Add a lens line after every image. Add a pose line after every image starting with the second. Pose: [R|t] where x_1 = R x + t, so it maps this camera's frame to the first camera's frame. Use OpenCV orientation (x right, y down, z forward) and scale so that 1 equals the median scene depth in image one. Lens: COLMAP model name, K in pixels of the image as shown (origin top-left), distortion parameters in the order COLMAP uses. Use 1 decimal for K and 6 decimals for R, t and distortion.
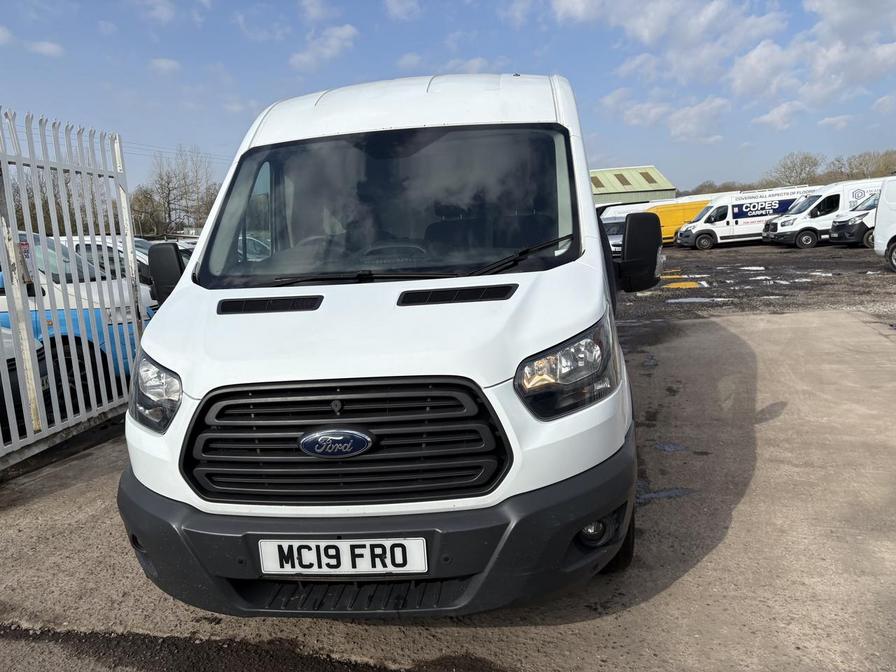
lens RADIAL K [[660.1, 0, 447.2], [0, 660.1, 331.3], [0, 0, 1]] dist [0.013853, -0.013227]
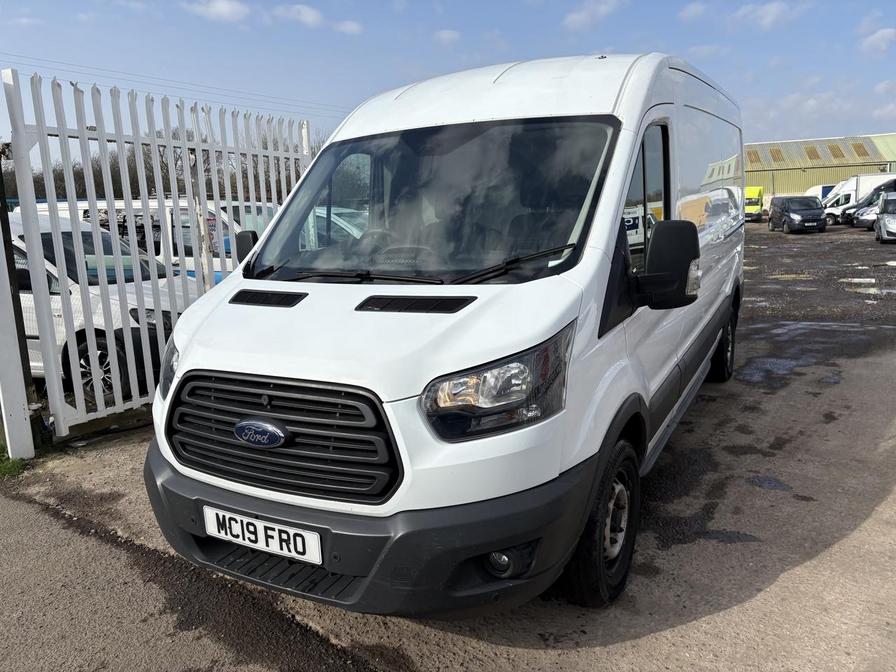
lens RADIAL K [[660.1, 0, 439.8], [0, 660.1, 343.0], [0, 0, 1]] dist [0.013853, -0.013227]
pose [[0.924640, 0.101289, -0.367125, 0.466776], [-0.076997, 0.993796, 0.080261, -0.087145], [0.372977, -0.045945, 0.926702, 0.087468]]
